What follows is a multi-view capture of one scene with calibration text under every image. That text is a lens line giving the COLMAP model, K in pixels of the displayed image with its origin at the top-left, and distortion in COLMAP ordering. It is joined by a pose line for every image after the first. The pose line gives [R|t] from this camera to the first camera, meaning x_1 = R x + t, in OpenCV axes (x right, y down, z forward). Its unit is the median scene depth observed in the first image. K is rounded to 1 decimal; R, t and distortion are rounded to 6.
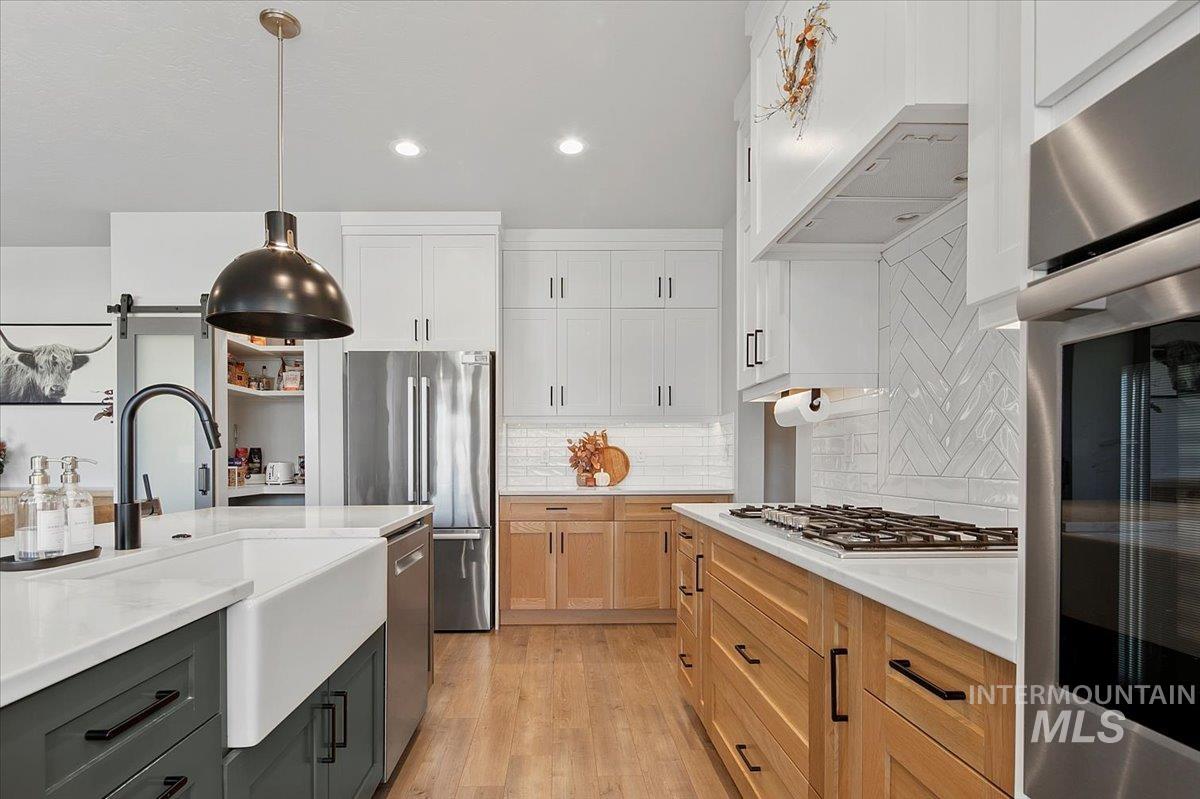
lens RADIAL K [[589.4, 0, 566.8], [0, 589.4, 471.7], [0, 0, 1]] dist [-0.000375, -0.000119]
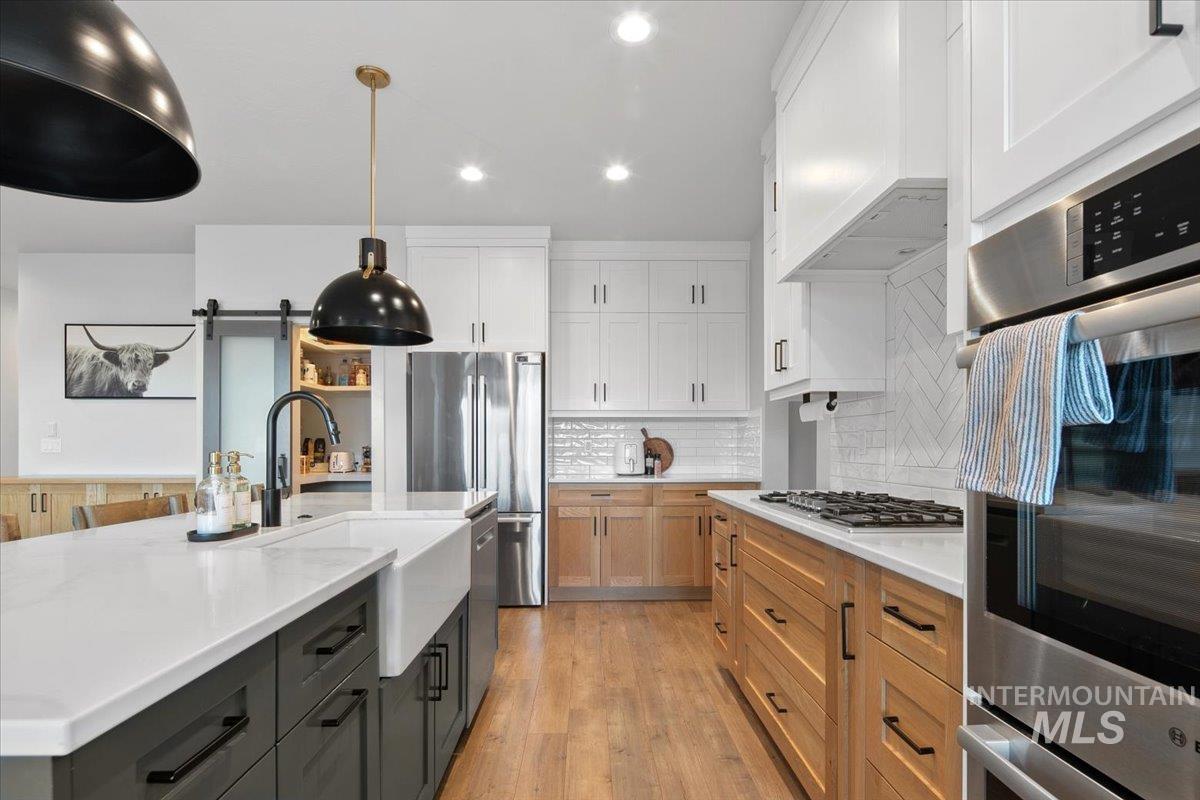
lens RADIAL K [[577.5, 0, 602.5], [0, 577.5, 450.8], [0, 0, 1]] dist [0.001334, 0.000054]
pose [[0.999915, 0.002091, 0.012838, -0.045731], [-0.001892, 0.999879, -0.015438, -0.005342], [-0.012869, 0.015413, 0.999798, -0.130710]]
